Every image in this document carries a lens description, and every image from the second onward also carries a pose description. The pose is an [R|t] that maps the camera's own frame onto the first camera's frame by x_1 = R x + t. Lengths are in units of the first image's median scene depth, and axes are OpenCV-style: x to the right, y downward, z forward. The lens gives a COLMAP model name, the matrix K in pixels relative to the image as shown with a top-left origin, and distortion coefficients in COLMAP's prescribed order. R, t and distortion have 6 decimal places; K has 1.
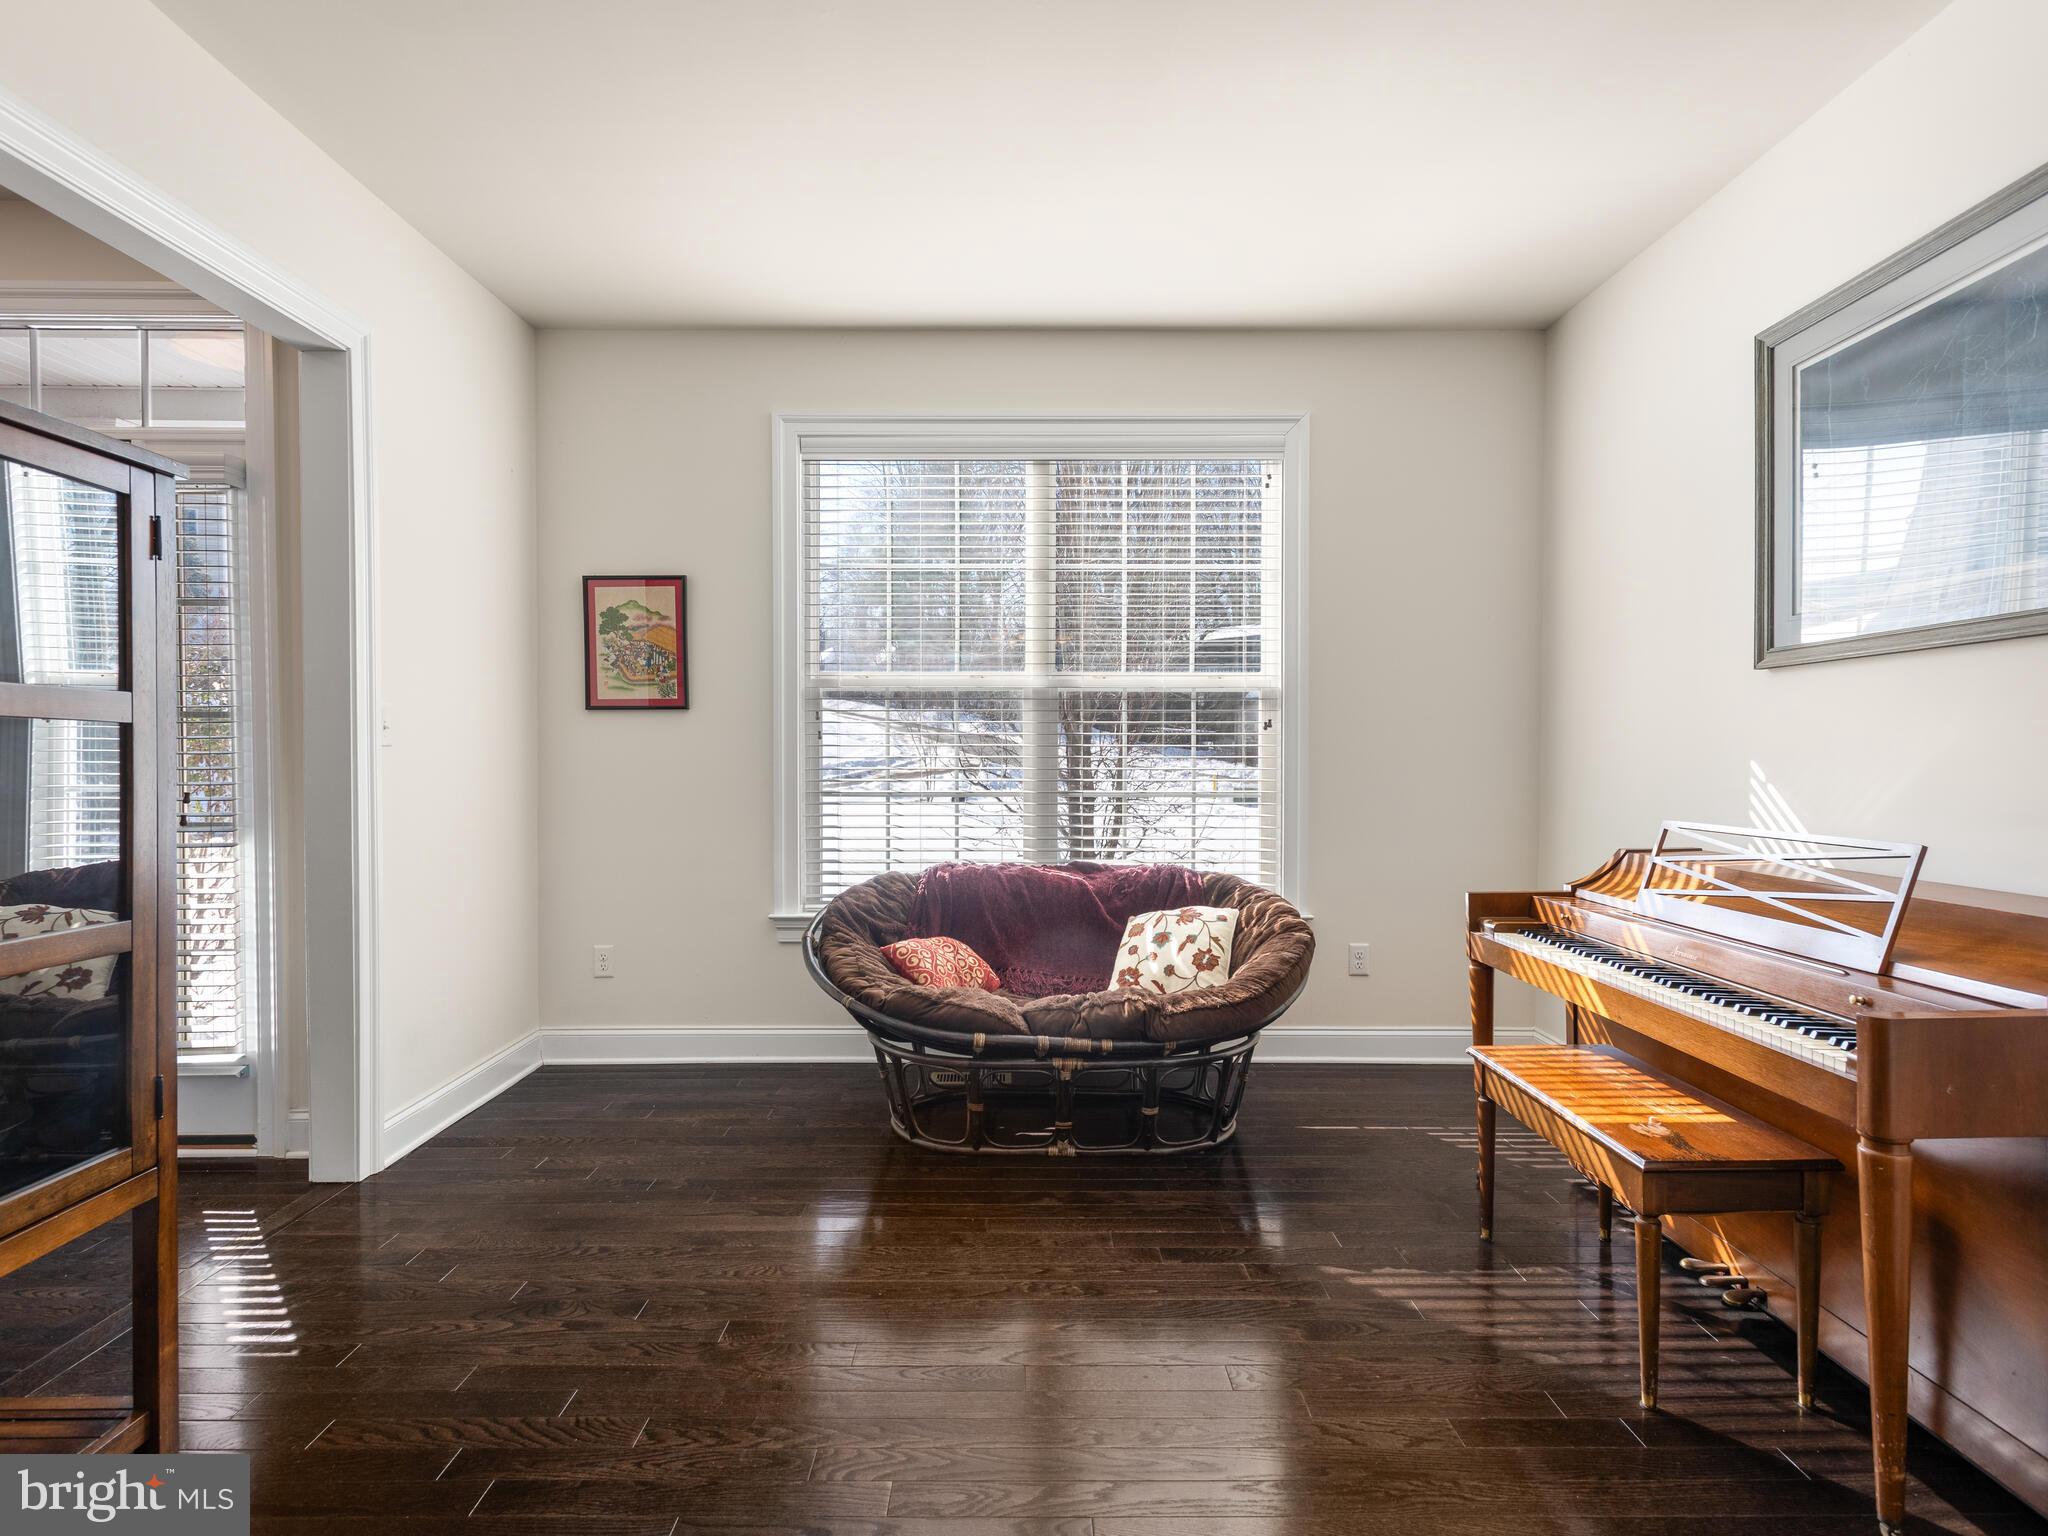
lens RADIAL K [[1102.6, 0, 1014.4], [0, 1102.6, 770.1], [0, 0, 1]] dist [0.019573, -0.002904]
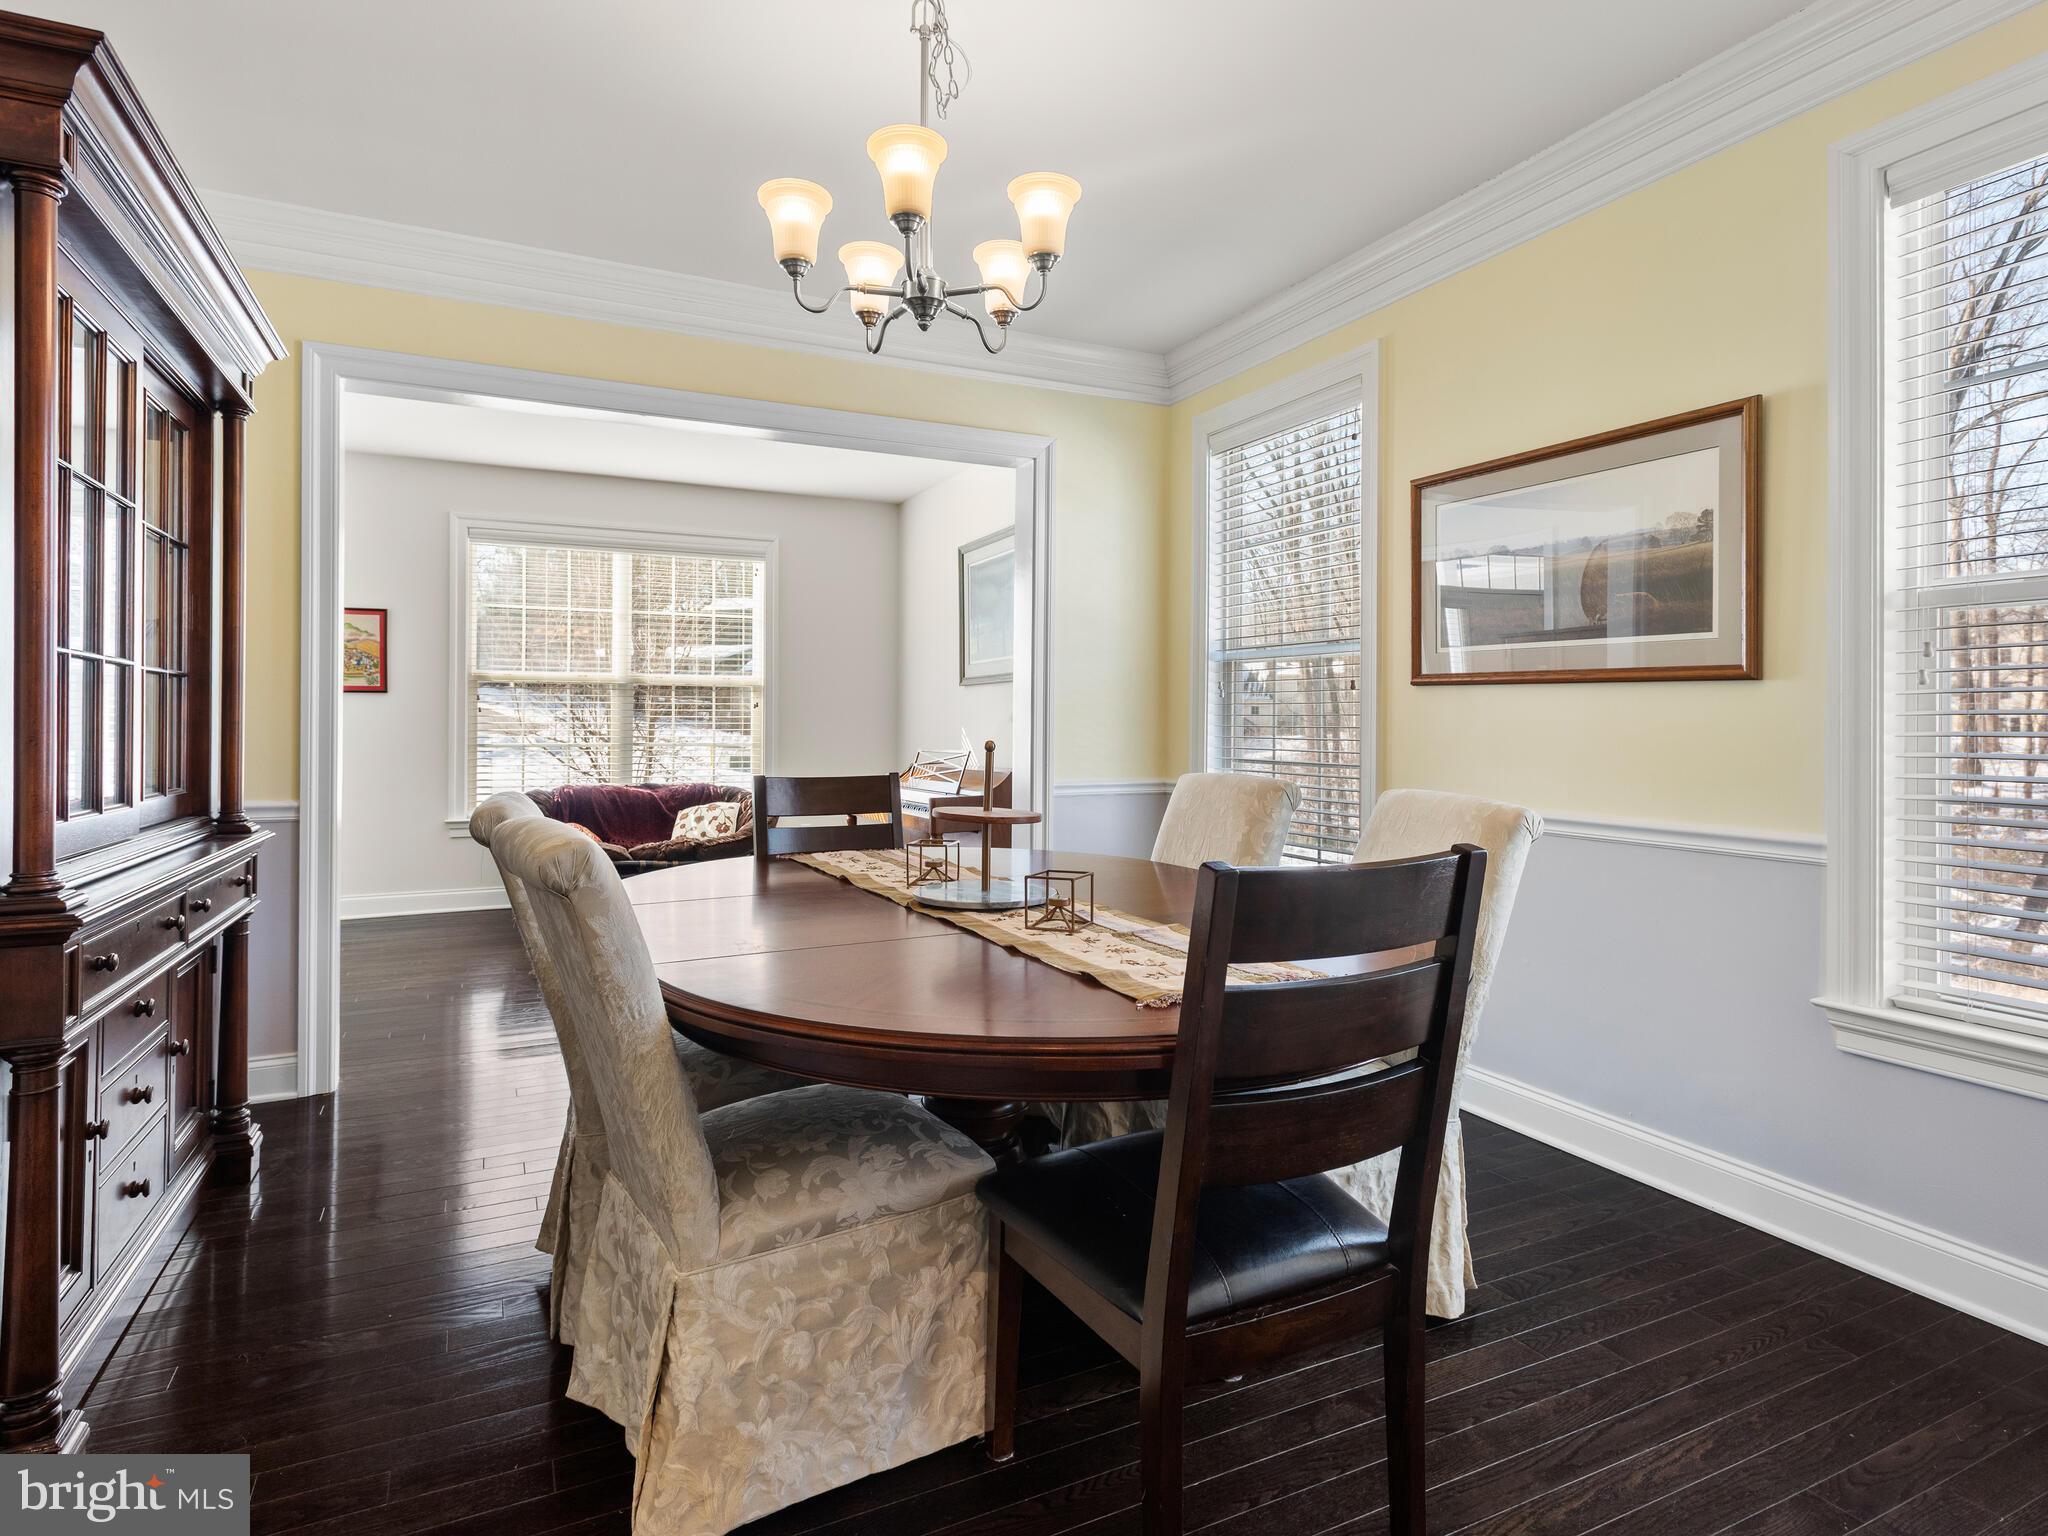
lens RADIAL K [[1102.6, 0, 1028.0], [0, 1102.6, 705.1], [0, 0, 1]] dist [0.019573, -0.002904]
pose [[0.895152, 0.009057, 0.445669, -0.186289], [0.006156, 0.999447, -0.032675, 0.021274], [-0.445718, 0.031993, 0.894601, -0.854617]]
